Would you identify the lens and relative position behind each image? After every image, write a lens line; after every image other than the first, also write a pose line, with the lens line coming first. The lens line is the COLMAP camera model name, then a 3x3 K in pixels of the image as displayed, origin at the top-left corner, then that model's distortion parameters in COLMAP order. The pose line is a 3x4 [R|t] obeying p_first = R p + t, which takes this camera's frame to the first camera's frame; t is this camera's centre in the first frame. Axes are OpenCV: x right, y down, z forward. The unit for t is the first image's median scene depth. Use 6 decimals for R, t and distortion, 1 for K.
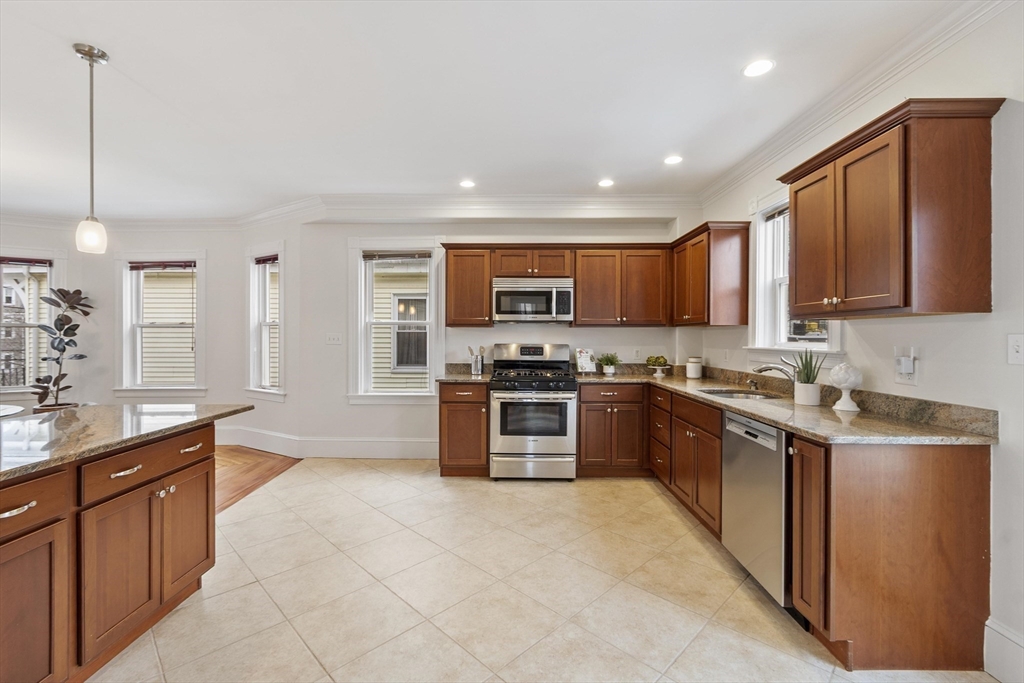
lens RADIAL K [[451.3, 0, 508.0], [0, 451.3, 337.9], [0, 0, 1]] dist [0.000605, -0.000322]
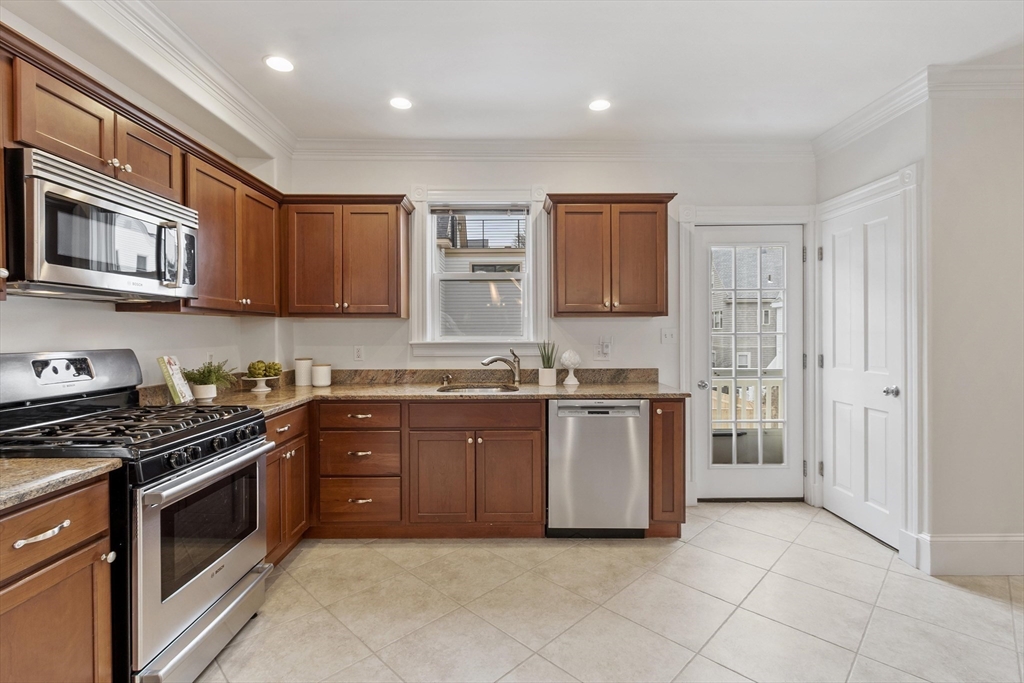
lens RADIAL K [[476.5, 0, 511.2], [0, 476.5, 336.8], [0, 0, 1]] dist [0.000133, -0.000298]
pose [[-0.023667, -0.013750, 0.999625, -0.411473], [0.006768, 0.999880, 0.013914, -0.002426], [-0.999697, 0.007095, -0.023571, 0.734515]]
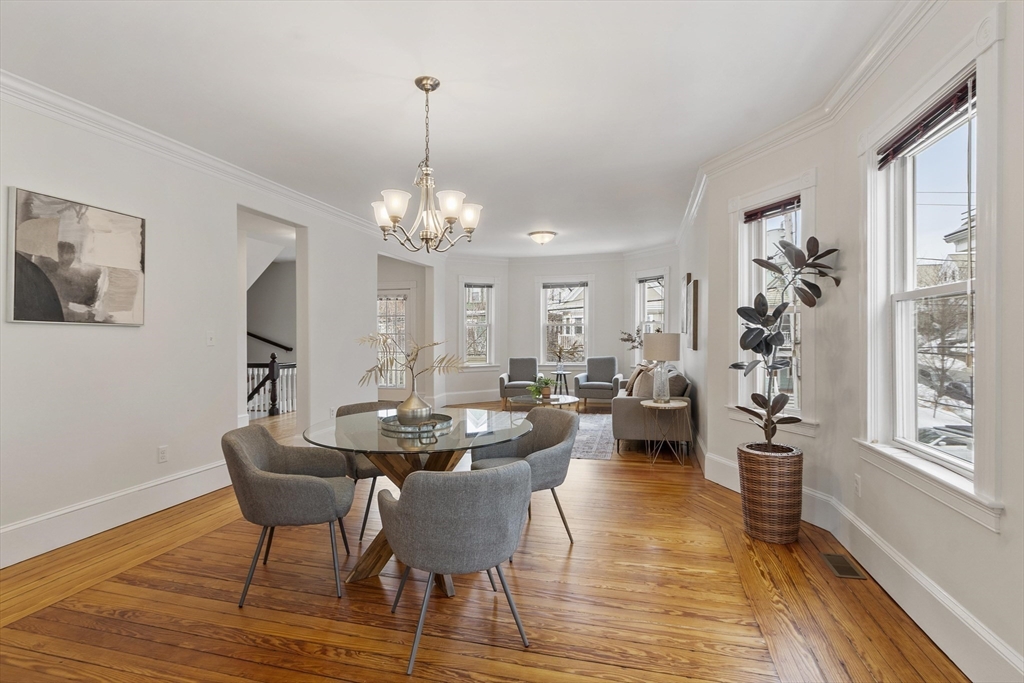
lens RADIAL K [[496.4, 0, 509.3], [0, 496.4, 336.0], [0, 0, 1]] dist [-0.000031, -0.000130]
pose [[-0.245345, -0.000033, -0.969436, -0.408940], [-0.001028, 0.999999, 0.000226, 0.010800], [0.969435, 0.001052, -0.245345, 1.069811]]
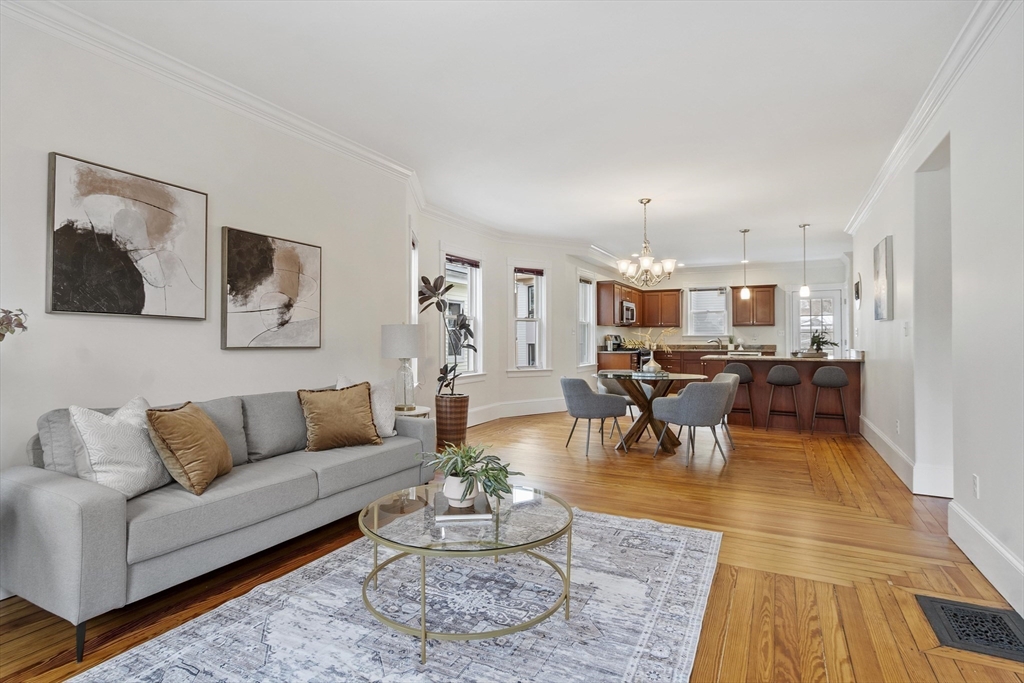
lens RADIAL K [[527.3, 0, 512.0], [0, 527.3, 341.5], [0, 0, 1]] dist [-0.000509, -0.000392]
pose [[0.436690, -0.006091, 0.899592, -2.542921], [0.006364, 0.999973, 0.003681, 0.034666], [-0.899590, 0.004118, 0.436717, 0.477590]]
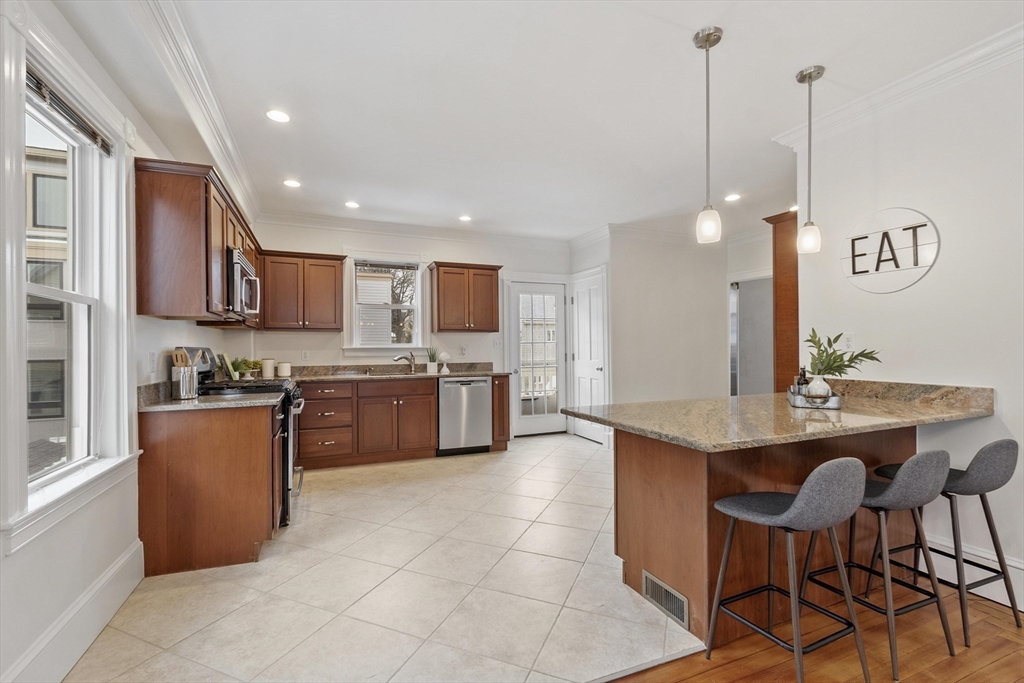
lens RADIAL K [[449.8, 0, 510.7], [0, 449.8, 344.8], [0, 0, 1]] dist [0.001391, 0.000067]
pose [[-0.406173, 0.006114, 0.913776, -0.900185], [0.009678, 0.999950, -0.002389, 0.017788], [-0.913745, 0.007874, -0.406212, 0.984082]]
